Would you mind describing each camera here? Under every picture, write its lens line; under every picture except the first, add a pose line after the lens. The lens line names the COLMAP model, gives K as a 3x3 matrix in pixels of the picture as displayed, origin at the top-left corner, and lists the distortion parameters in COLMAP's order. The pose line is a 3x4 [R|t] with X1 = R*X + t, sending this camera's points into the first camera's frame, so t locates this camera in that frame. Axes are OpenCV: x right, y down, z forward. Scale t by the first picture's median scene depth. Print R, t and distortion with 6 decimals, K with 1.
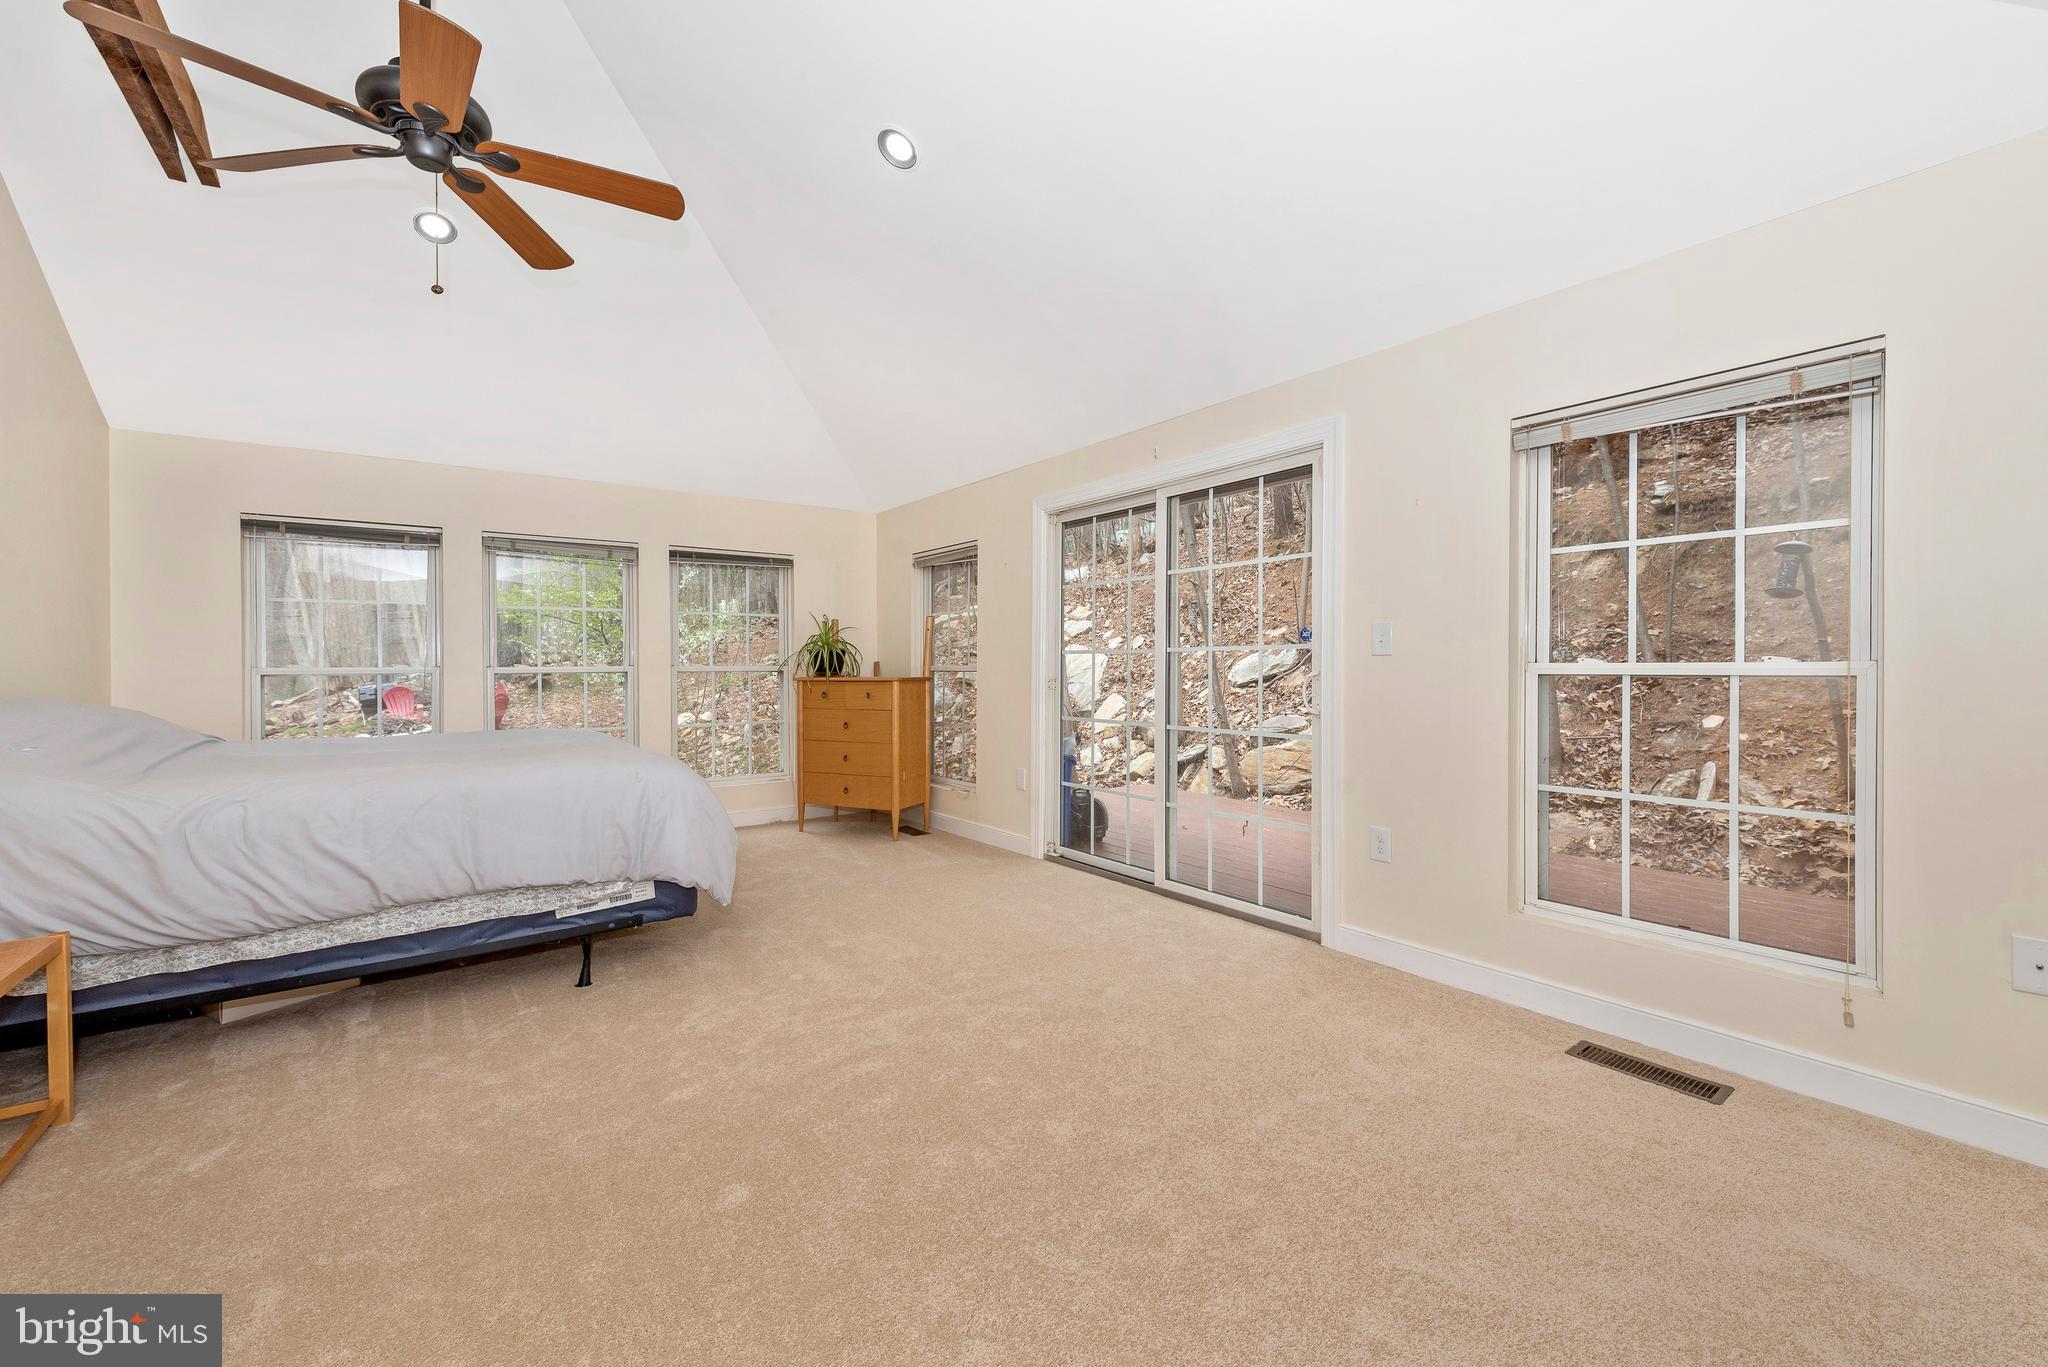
lens RADIAL K [[812.7, 0, 1026.3], [0, 812.7, 673.9], [0, 0, 1]] dist [0.010941, -0.002557]
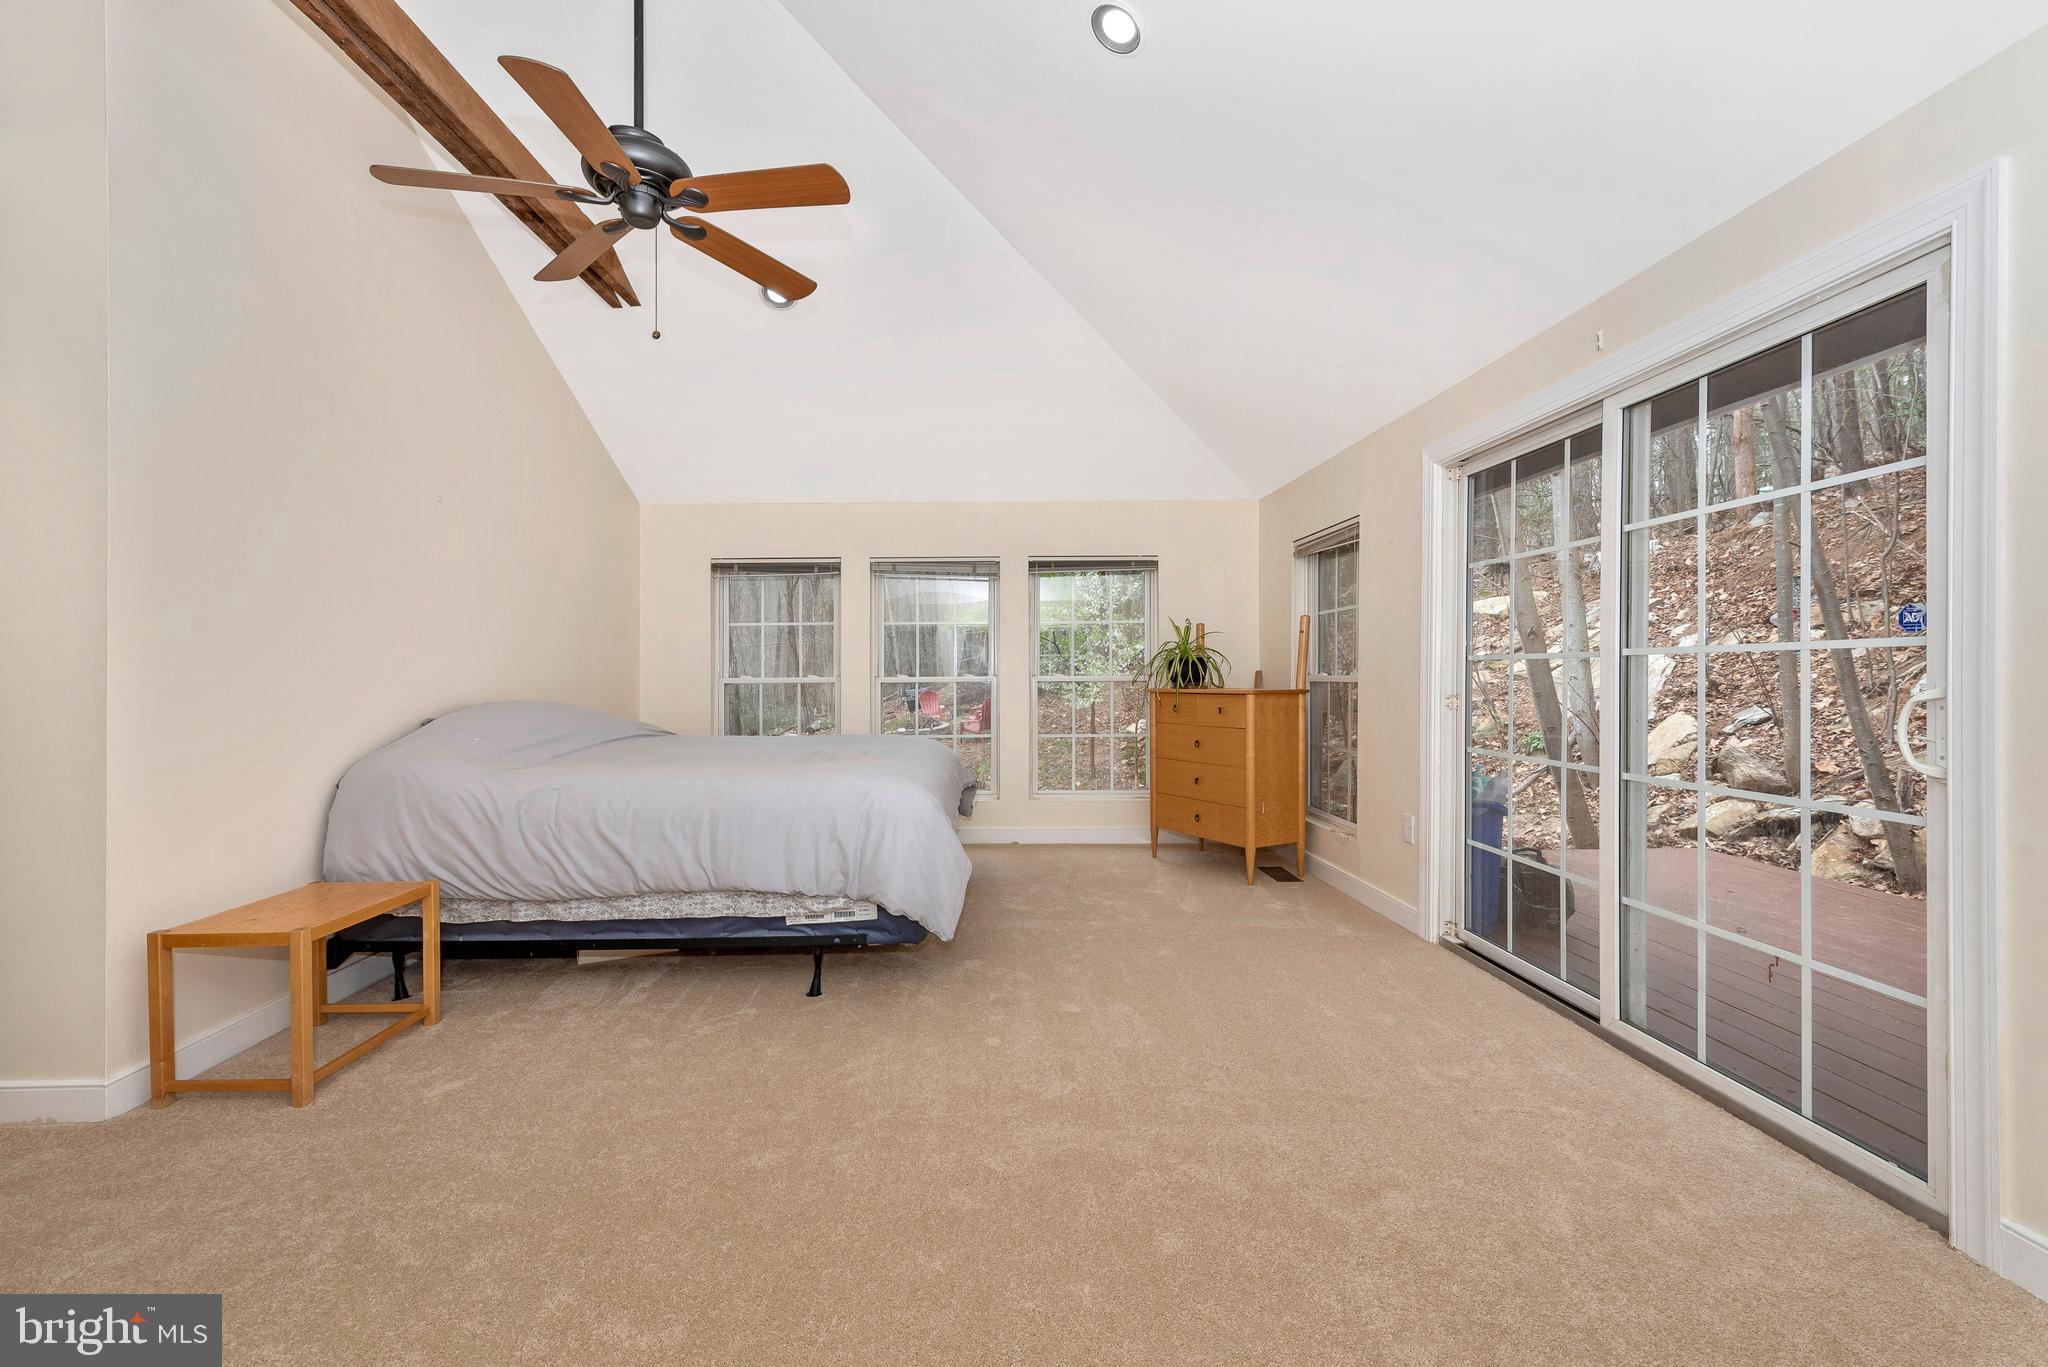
lens RADIAL K [[812.7, 0, 1008.4], [0, 812.7, 675.9], [0, 0, 1]] dist [0.010941, -0.002557]
pose [[0.808850, 0.001706, -0.588013, 0.178085], [-0.004695, 0.999983, -0.003557, -0.007997], [0.587996, 0.005638, 0.808844, 0.236804]]
